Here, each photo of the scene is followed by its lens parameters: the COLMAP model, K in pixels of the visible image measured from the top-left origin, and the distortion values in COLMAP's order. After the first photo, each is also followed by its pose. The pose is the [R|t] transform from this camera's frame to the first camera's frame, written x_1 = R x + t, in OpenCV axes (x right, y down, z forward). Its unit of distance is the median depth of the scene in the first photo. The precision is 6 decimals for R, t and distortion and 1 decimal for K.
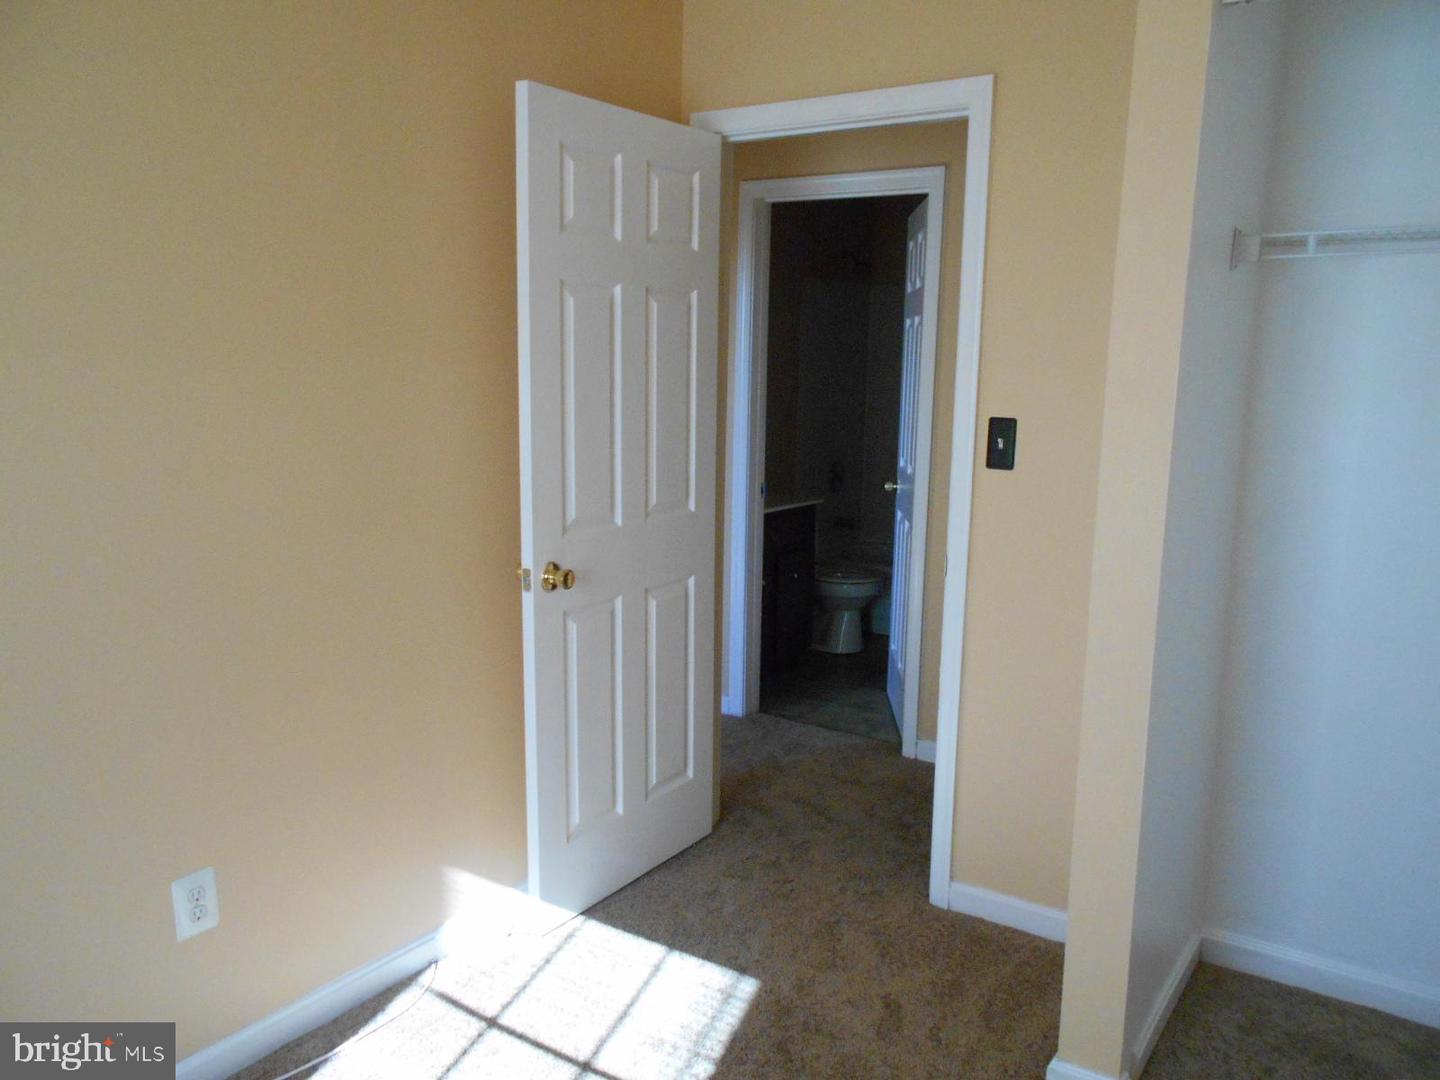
lens RADIAL K [[1108.5, 0, 720.0], [0, 1108.5, 540.0], [0, 0, 1]] dist [-0.008503, -0.010642]
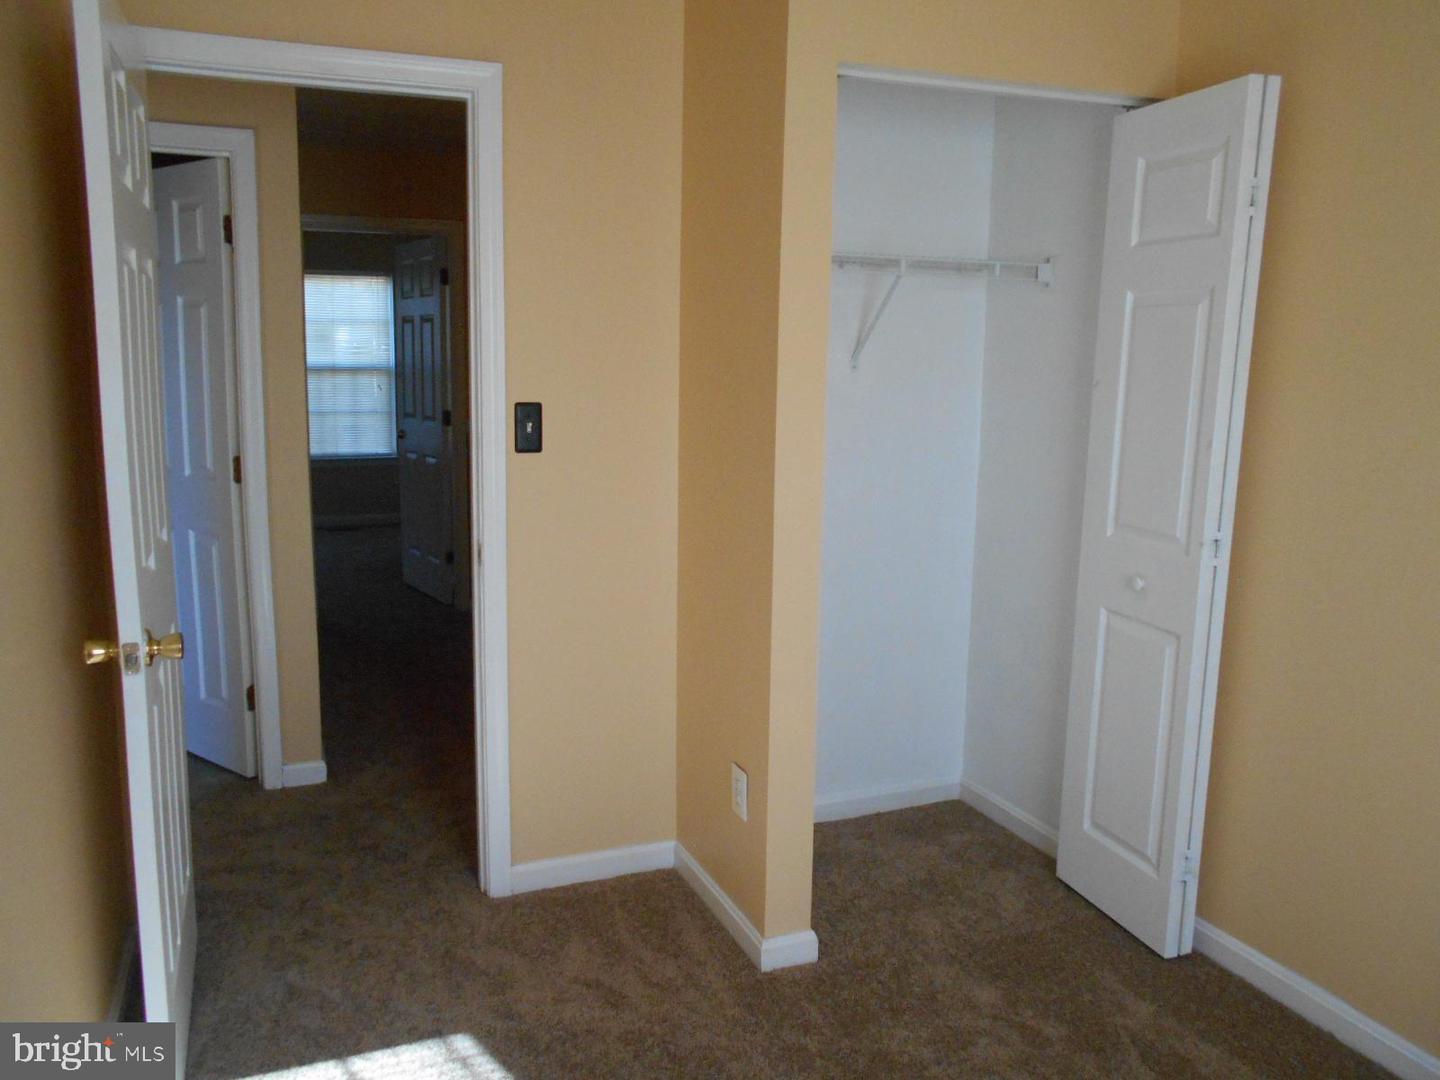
lens RADIAL K [[1115.2, 0, 720.9], [0, 1115.2, 547.7], [0, 0, 1]] dist [-0.065798, -0.005744]
pose [[0.543312, -0.143726, 0.827137, -0.514935], [0.124531, 0.988134, 0.089902, -0.047945], [-0.830244, 0.054159, 0.554763, 0.290634]]
